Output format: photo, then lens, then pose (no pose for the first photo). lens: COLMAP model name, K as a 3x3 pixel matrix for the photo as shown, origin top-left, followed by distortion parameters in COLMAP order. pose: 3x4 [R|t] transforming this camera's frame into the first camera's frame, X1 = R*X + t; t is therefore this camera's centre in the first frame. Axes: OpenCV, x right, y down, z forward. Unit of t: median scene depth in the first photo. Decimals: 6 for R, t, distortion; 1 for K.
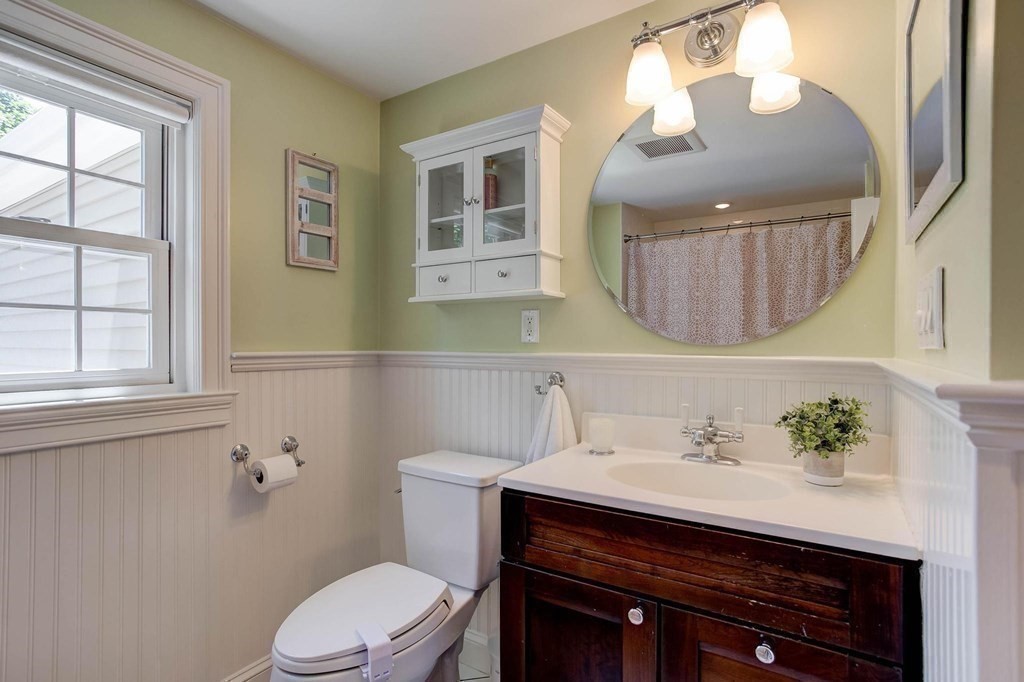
lens RADIAL K [[499.8, 0, 508.6], [0, 499.8, 345.7], [0, 0, 1]] dist [-0.045309, 0.029746]
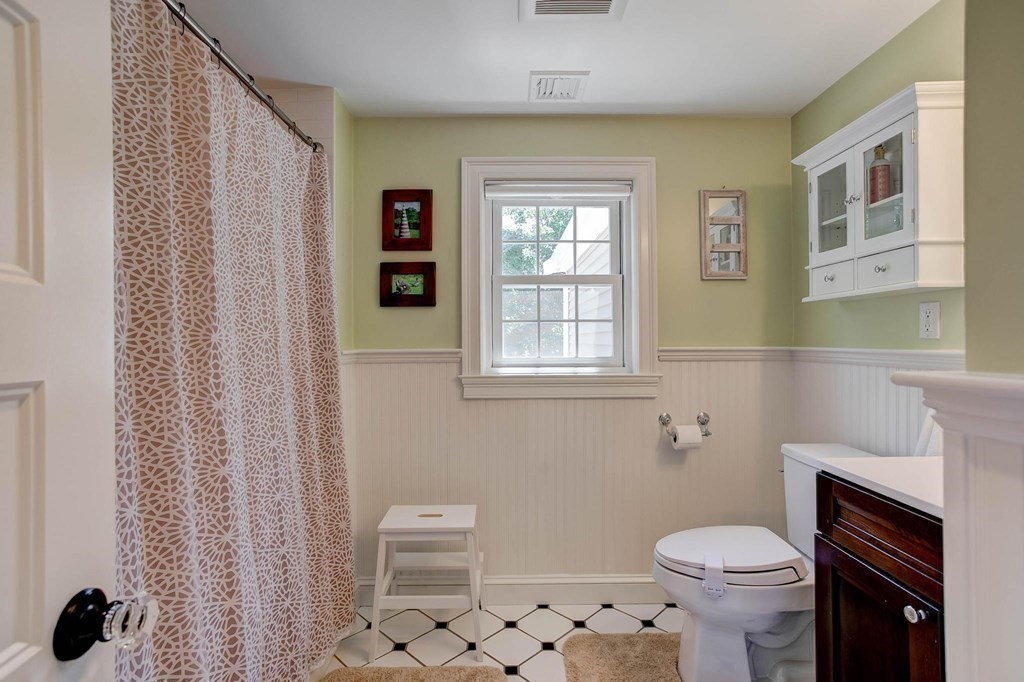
lens RADIAL K [[499.8, 0, 508.6], [0, 499.8, 345.7], [0, 0, 1]] dist [-0.045309, 0.029746]
pose [[0.543997, 0.004822, -0.839074, 0.381948], [0.000685, 0.999981, 0.006191, 0.000568], [0.839087, -0.003943, 0.543983, -0.131646]]
